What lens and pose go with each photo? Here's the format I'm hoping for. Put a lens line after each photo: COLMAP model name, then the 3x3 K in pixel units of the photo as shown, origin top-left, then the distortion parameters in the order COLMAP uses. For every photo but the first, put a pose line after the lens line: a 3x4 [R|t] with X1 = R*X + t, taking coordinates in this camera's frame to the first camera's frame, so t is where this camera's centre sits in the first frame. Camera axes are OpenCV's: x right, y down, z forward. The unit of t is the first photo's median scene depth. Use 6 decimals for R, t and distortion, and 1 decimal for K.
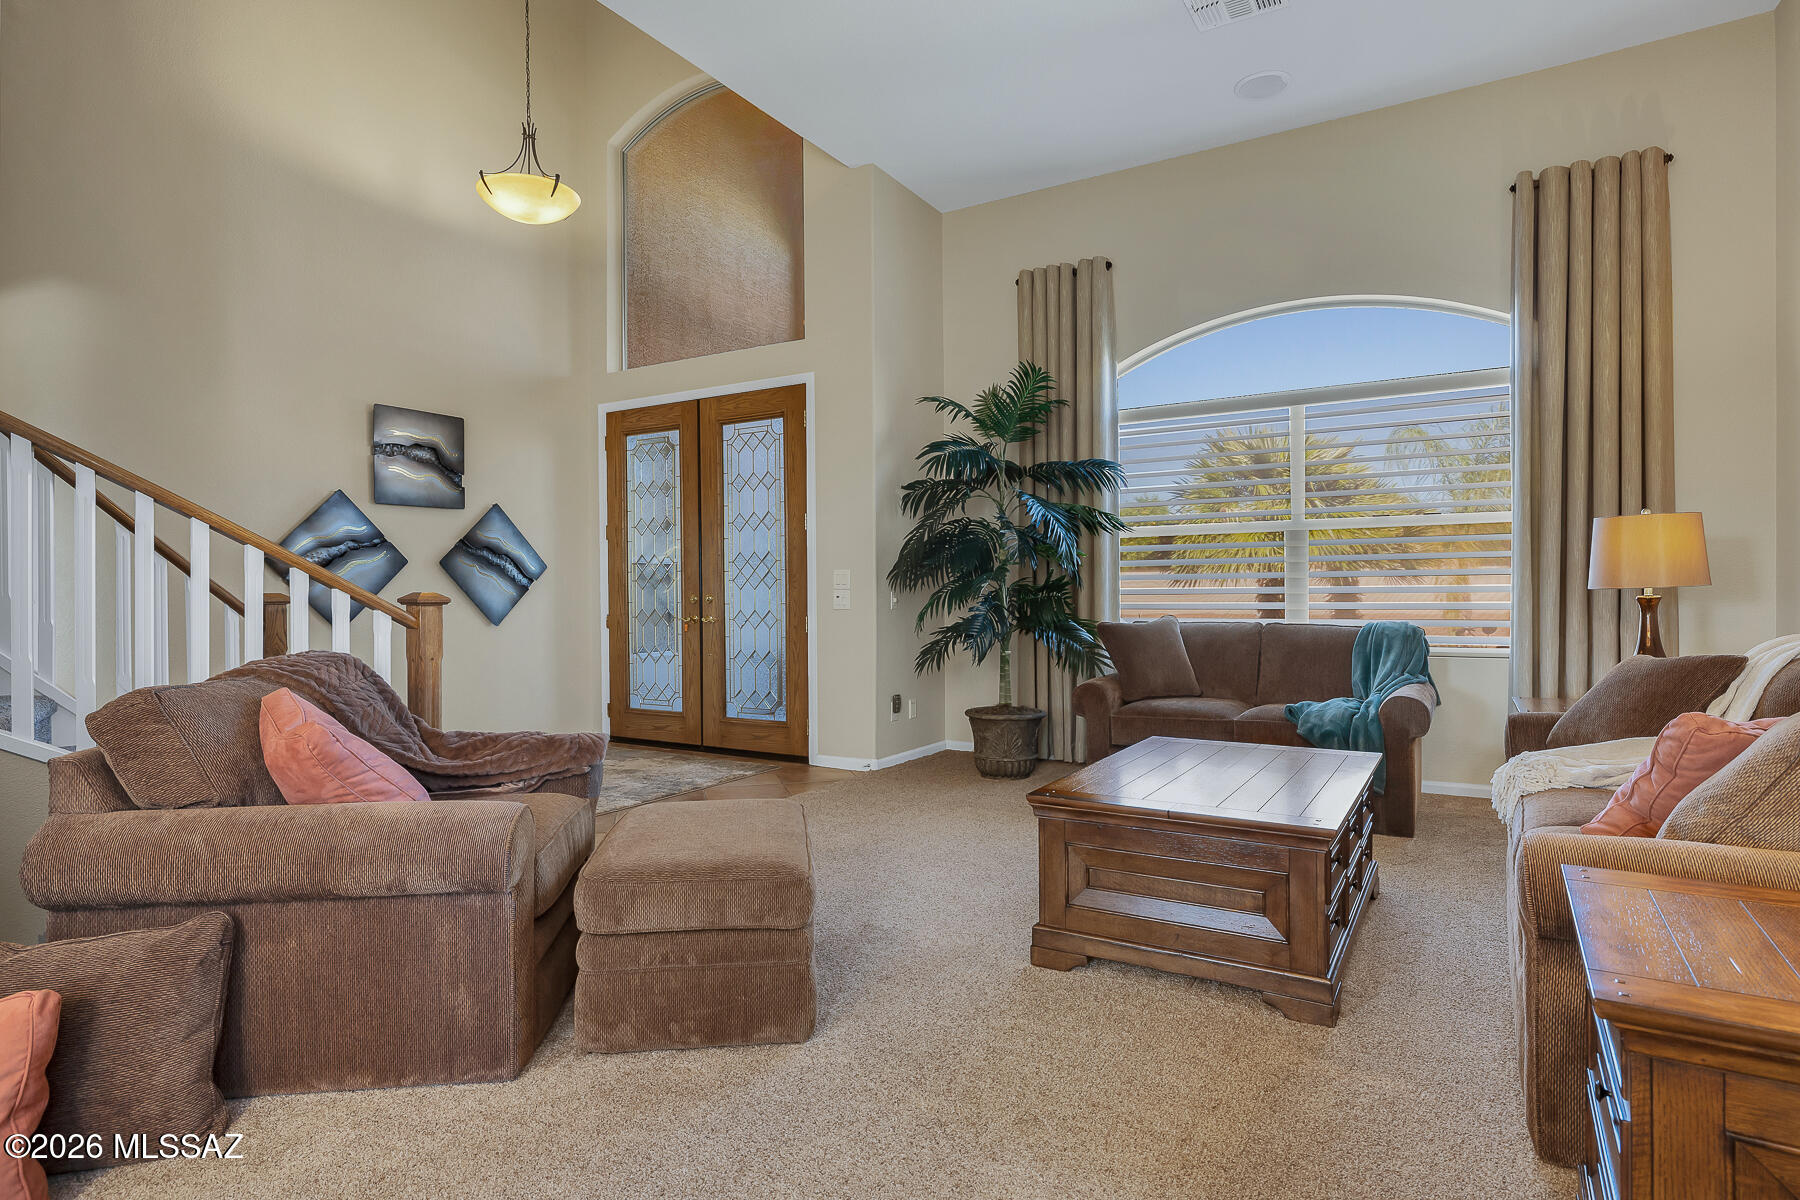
lens RADIAL K [[968.7, 0, 900.0], [0, 968.7, 600.0], [0, 0, 1]] dist [-0.002818, -0.000285]
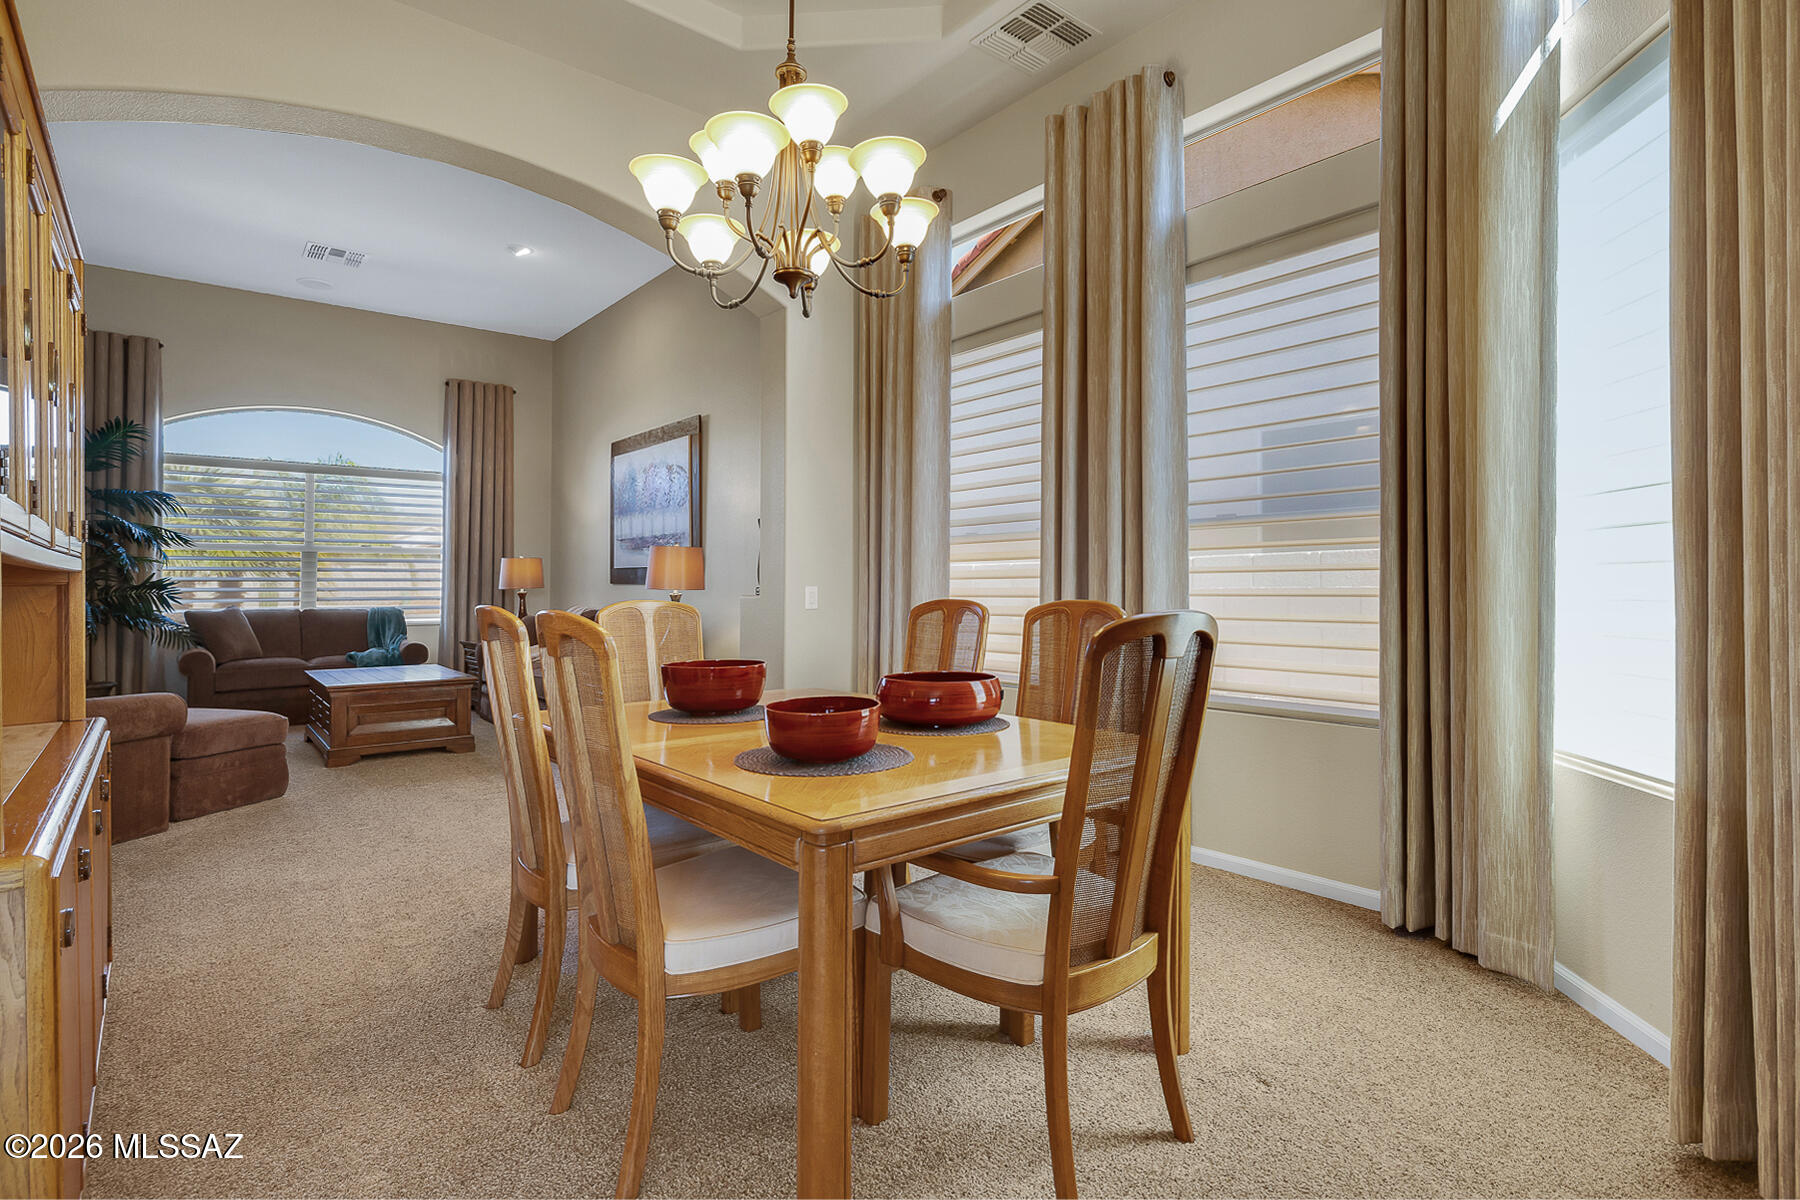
lens RADIAL K [[907.4, 0, 940.2], [0, 907.4, 584.2], [0, 0, 1]] dist [-0.001579, 0.000133]
pose [[0.317840, 0.009924, 0.948092, -0.763314], [0.005035, 0.999913, -0.012154, 0.006502], [-0.948131, 0.008637, 0.317763, -0.512137]]
